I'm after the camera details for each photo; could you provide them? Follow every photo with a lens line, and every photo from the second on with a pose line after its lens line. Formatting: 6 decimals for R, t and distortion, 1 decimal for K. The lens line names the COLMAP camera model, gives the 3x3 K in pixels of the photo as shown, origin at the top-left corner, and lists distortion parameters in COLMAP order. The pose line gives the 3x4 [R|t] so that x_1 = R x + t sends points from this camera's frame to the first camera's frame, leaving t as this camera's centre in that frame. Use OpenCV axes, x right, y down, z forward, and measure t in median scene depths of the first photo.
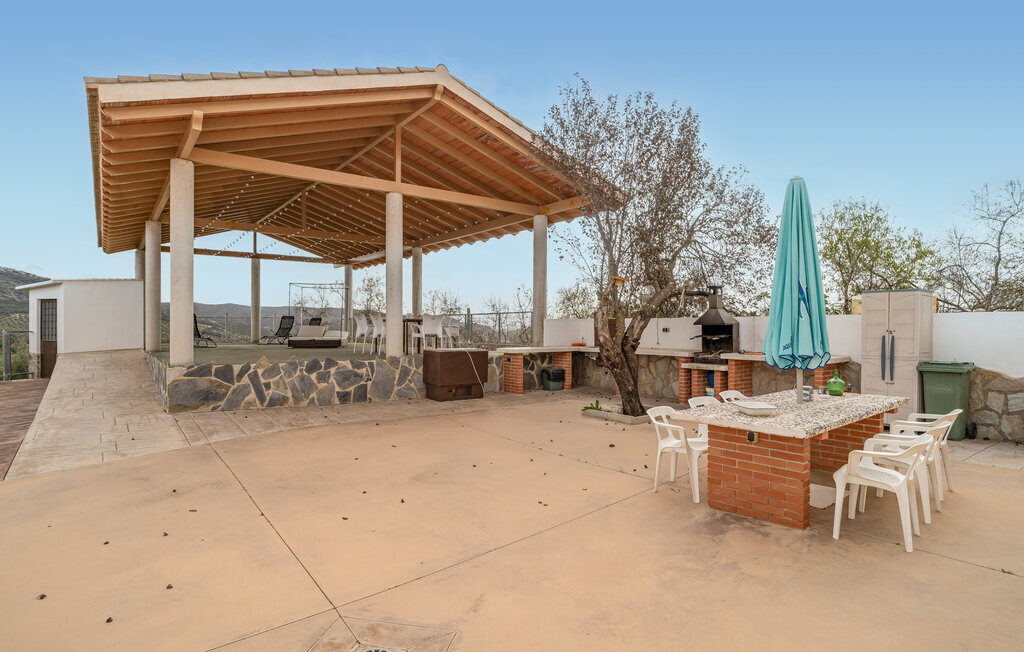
lens RADIAL K [[554.8, 0, 510.2], [0, 554.8, 330.7], [0, 0, 1]] dist [-0.002513, -0.000456]
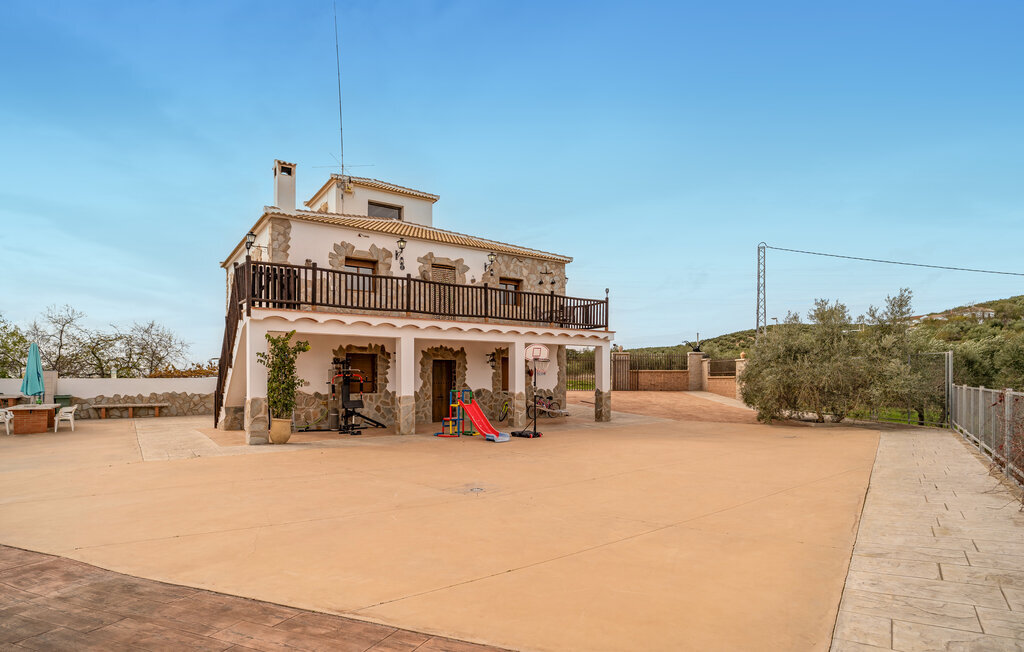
lens RADIAL K [[549.5, 0, 520.7], [0, 549.5, 380.6], [0, 0, 1]] dist [-0.000058, 0.000035]
pose [[0.110623, -0.003900, 0.993855, -1.313049], [0.007325, 0.999968, 0.003108, -0.008710], [-0.993835, 0.006937, 0.110648, -1.239470]]
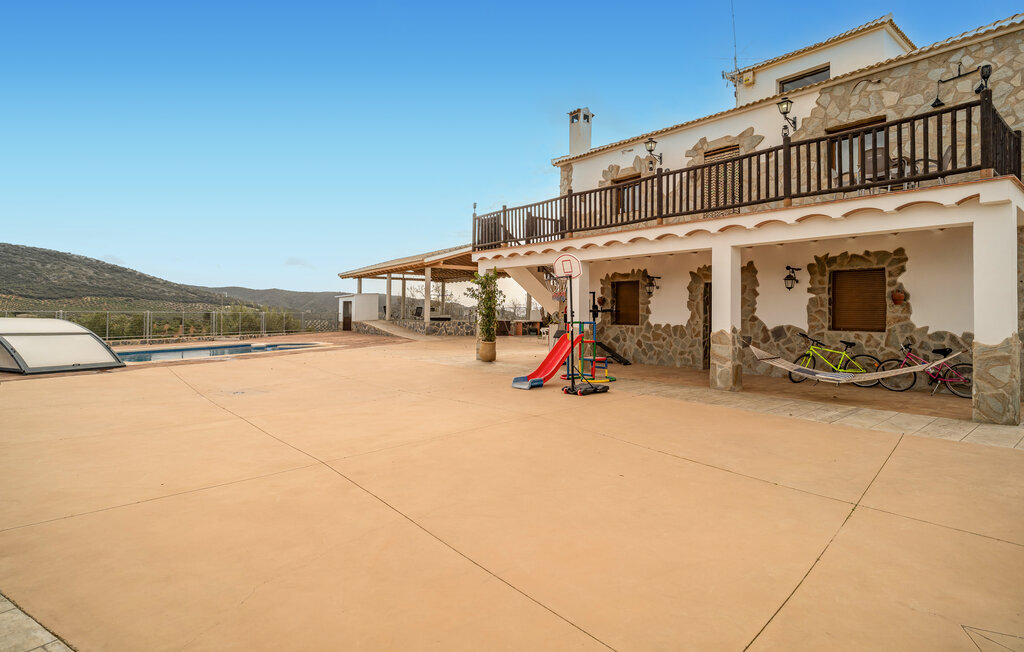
lens RADIAL K [[522.6, 0, 510.6], [0, 522.6, 308.5], [0, 0, 1]] dist [-0.003615, -0.000395]
pose [[0.999111, 0.008295, -0.041344, 0.087213], [-0.008883, 0.999862, -0.014055, 0.009789], [0.041222, 0.014410, 0.999046, -2.054941]]
